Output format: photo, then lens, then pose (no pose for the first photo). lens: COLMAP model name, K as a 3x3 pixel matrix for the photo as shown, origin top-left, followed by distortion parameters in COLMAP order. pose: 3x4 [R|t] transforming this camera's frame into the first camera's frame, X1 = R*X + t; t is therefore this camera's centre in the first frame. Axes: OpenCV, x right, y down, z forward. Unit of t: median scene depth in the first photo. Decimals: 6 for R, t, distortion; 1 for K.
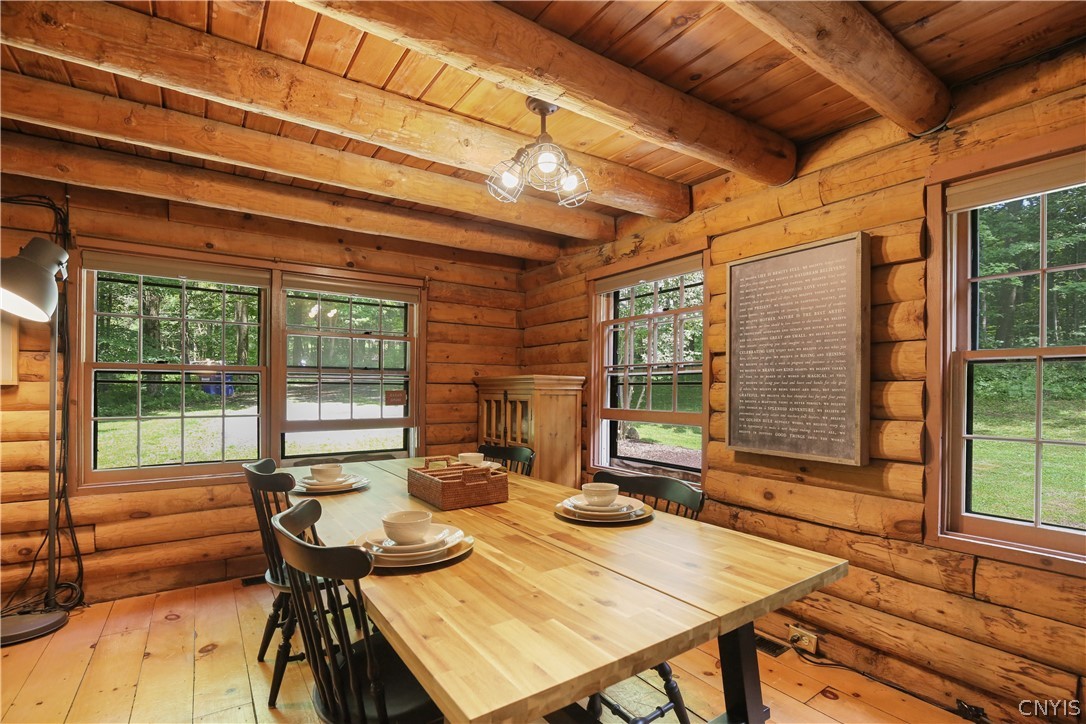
lens RADIAL K [[505.8, 0, 539.5], [0, 505.8, 385.9], [0, 0, 1]] dist [-0.023280, 0.000130]
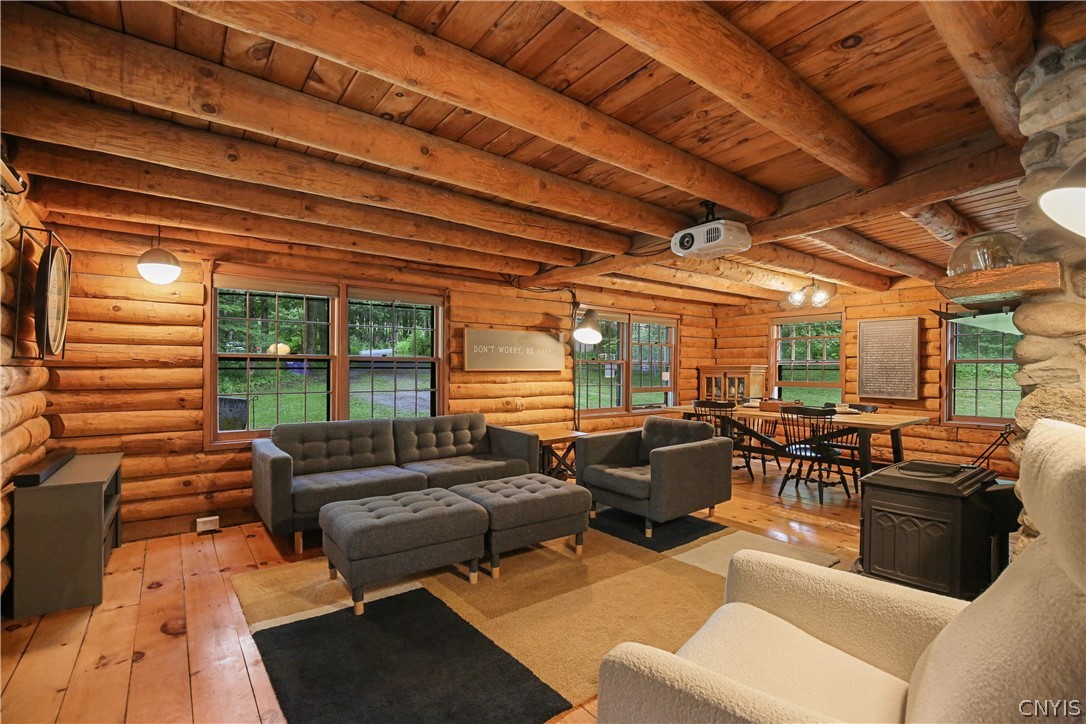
lens RADIAL K [[495.8, 0, 543.0], [0, 495.8, 362.0], [0, 0, 1]] dist [-0.035508, -0.000035]
pose [[0.998530, 0.000947, 0.054193, -1.581010], [-0.000520, 0.999969, -0.007893, -0.029329], [-0.054198, 0.007853, 0.998499, -1.583312]]
